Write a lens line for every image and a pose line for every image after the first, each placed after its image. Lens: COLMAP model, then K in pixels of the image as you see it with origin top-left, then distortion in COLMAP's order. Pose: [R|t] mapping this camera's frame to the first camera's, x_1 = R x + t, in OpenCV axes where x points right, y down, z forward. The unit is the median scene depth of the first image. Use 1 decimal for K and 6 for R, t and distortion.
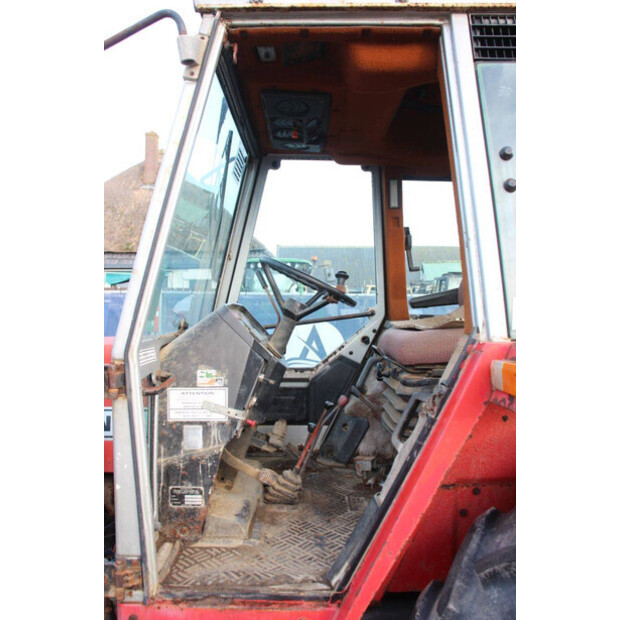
lens RADIAL K [[523.2, 0, 310.0], [0, 523.2, 310.0], [0, 0, 1]] dist [-0.167482, 0.154246]
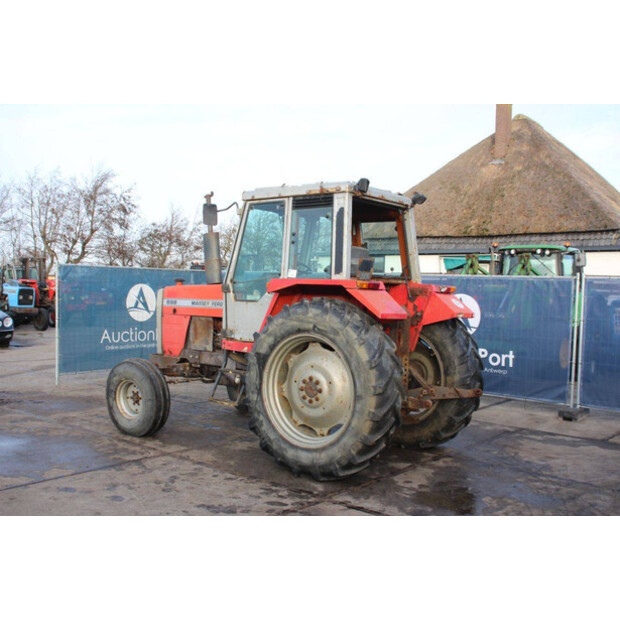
lens RADIAL K [[693.5, 0, 310.0], [0, 693.5, 310.0], [0, 0, 1]] dist [-0.019203, 0.011984]
pose [[0.782215, 0.035778, -0.621980, 2.112248], [-0.031948, 0.999340, 0.017305, 0.106354], [0.622188, 0.006334, 0.782842, -1.735941]]
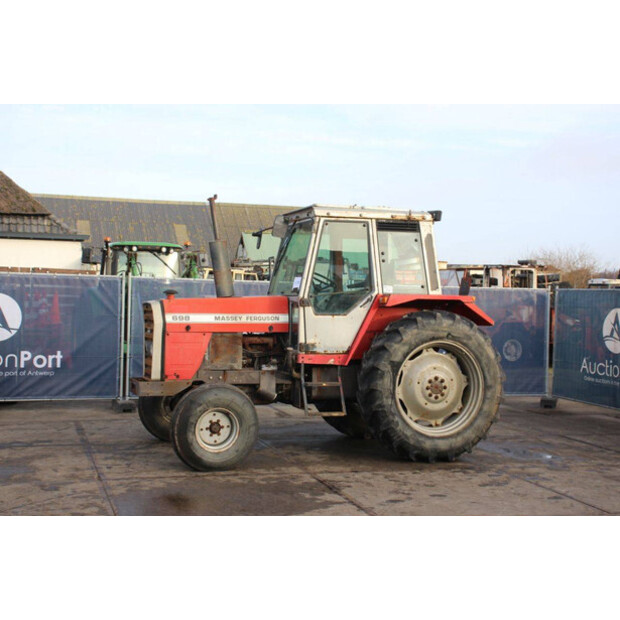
lens RADIAL K [[946.6, 0, 310.0], [0, 946.6, 310.0], [0, 0, 1]] dist [0.119534, 0.020173]
pose [[0.949855, 0.009072, 0.312559, -1.527595], [-0.010458, 0.999942, 0.002757, 0.096576], [-0.312516, -0.005887, 0.949894, -3.635778]]
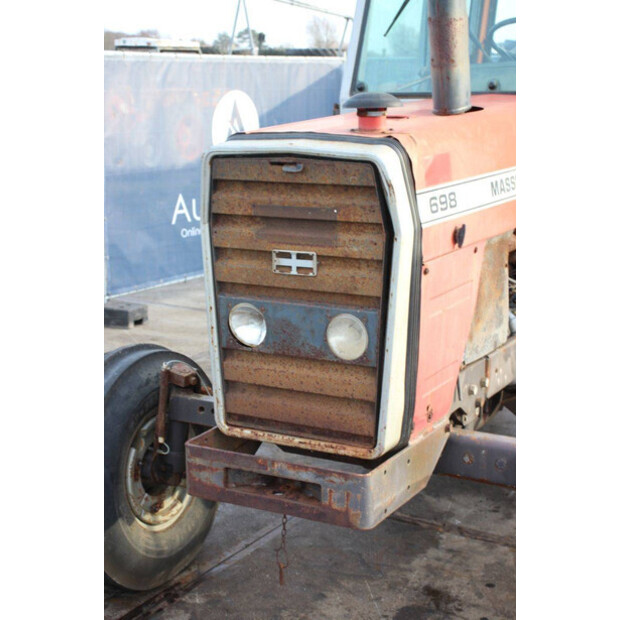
lens RADIAL K [[1122.4, 0, 310.0], [0, 1122.4, 310.0], [0, 0, 1]] dist [0.205923, 0.155326]
pose [[0.494930, -0.187879, 0.848378, -1.995225], [0.017513, 0.978304, 0.206435, -0.005522], [-0.868756, -0.087313, 0.487482, 0.133061]]
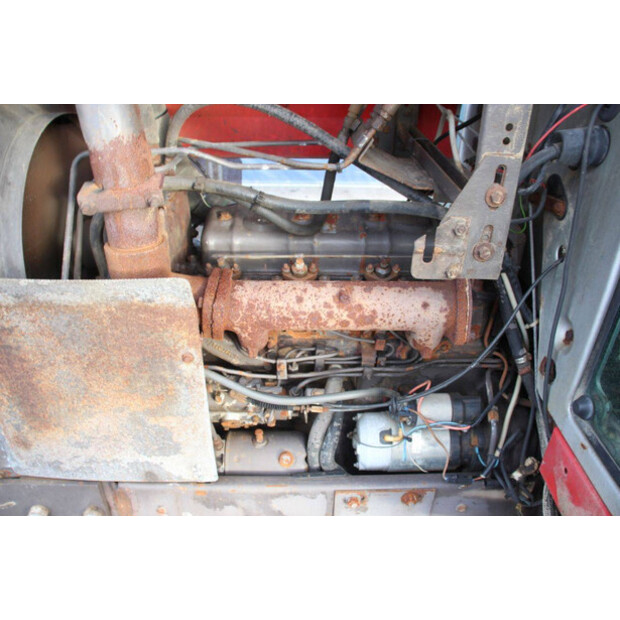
lens RADIAL K [[509.0, 0, 310.0], [0, 509.0, 310.0], [0, 0, 1]] dist [-0.178690, 0.160229]
pose [[0.999947, 0.005433, 0.008754, -0.372212], [-0.009080, 0.866203, 0.499610, 0.090576], [-0.004868, -0.499663, 0.866206, 0.432955]]
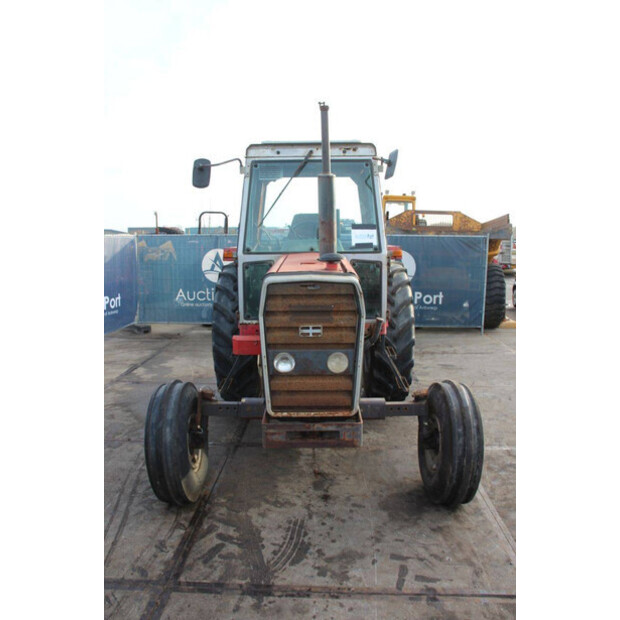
lens RADIAL K [[523.2, 0, 310.0], [0, 523.2, 310.0], [0, 0, 1]] dist [-0.167482, 0.154246]
pose [[0.014734, -0.144974, 0.989326, -2.175964], [0.014290, 0.989363, 0.144767, -0.032224], [-0.999789, 0.012005, 0.016649, 0.787117]]
